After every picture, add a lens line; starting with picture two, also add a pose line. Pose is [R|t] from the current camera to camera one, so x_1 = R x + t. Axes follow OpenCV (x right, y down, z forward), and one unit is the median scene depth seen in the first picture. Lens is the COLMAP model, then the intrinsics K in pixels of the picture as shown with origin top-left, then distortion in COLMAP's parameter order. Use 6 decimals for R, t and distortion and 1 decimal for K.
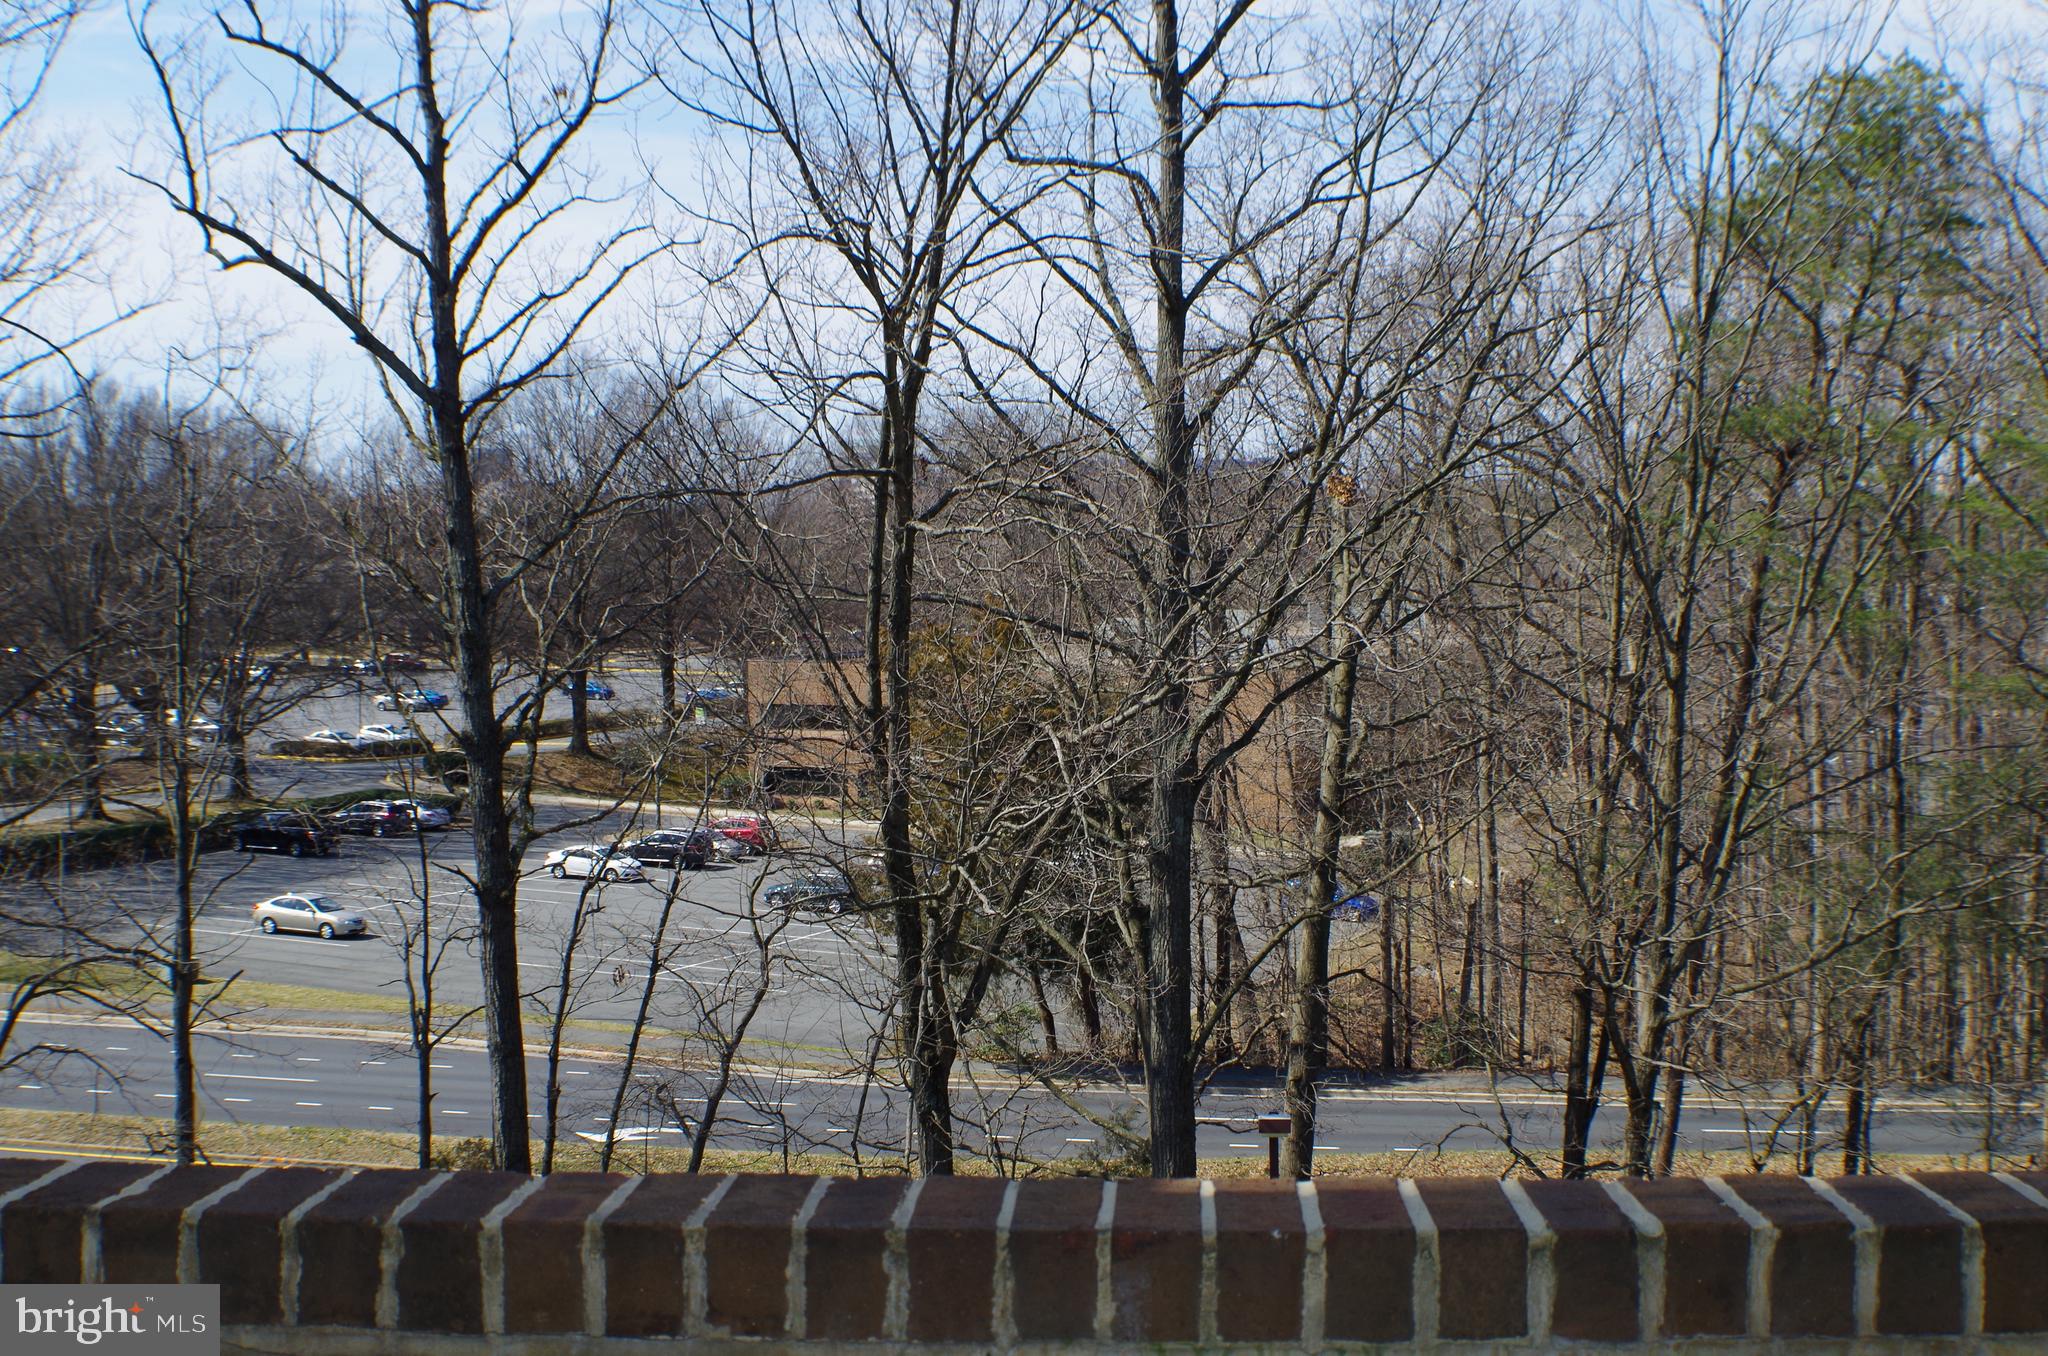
lens RADIAL K [[3375.4, 0, 1024.0], [0, 3375.4, 678.0], [0, 0, 1]] dist [-0.007925, -0.009149]
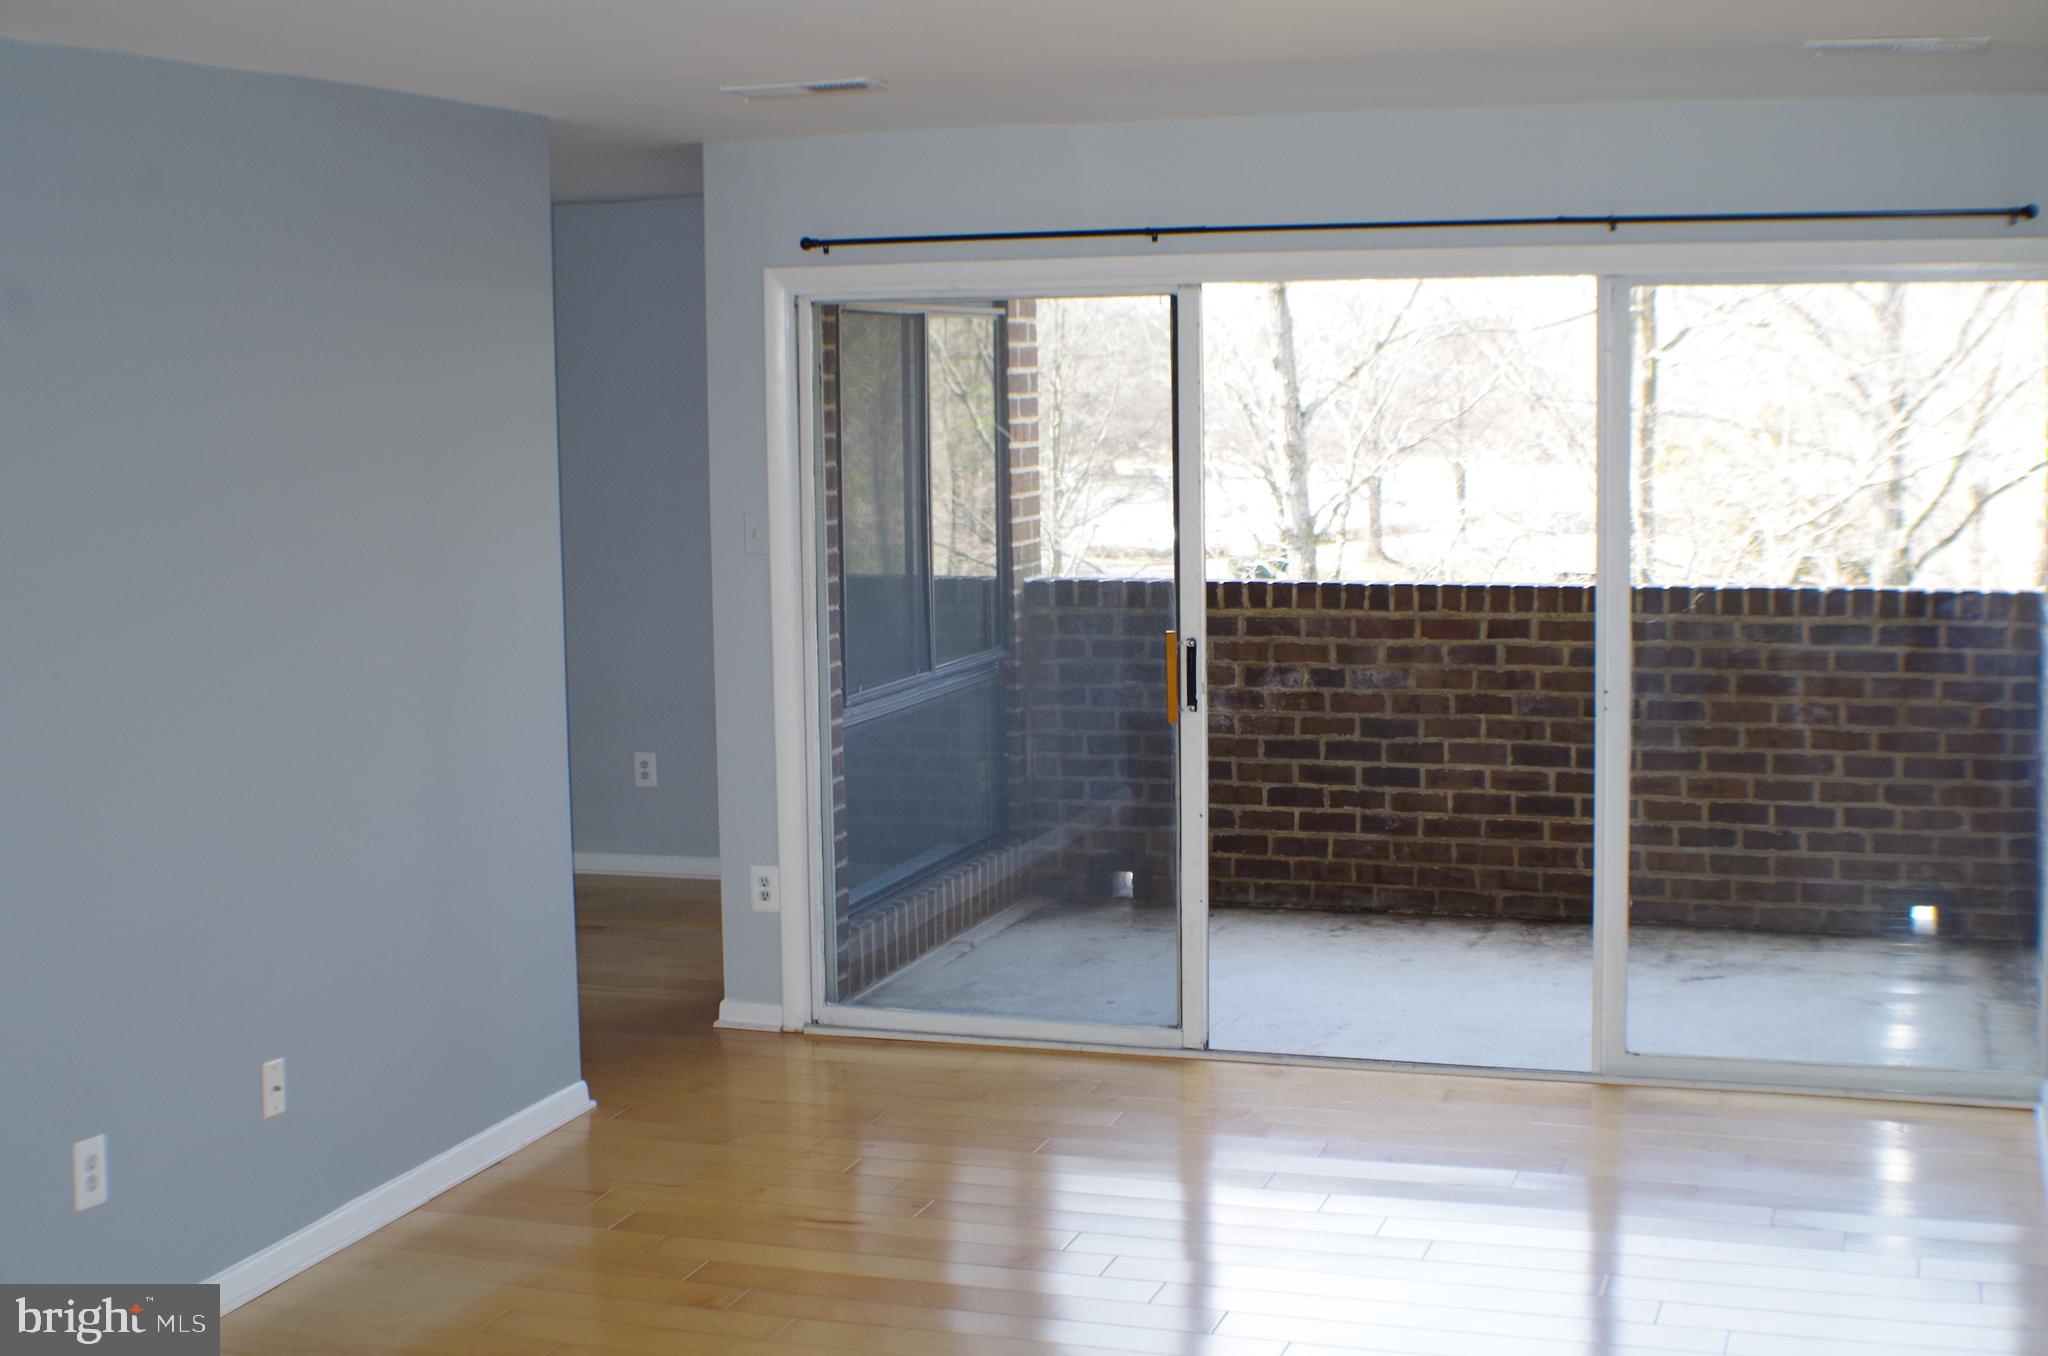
lens RADIAL K [[3375.4, 0, 1024.0], [0, 3375.4, 678.0], [0, 0, 1]] dist [-0.007925, -0.009149]
pose [[0.972777, 0.017532, -0.231079, 0.024643], [-0.004538, 0.998384, 0.056645, 0.002782], [0.231698, -0.054054, 0.971285, -0.212465]]
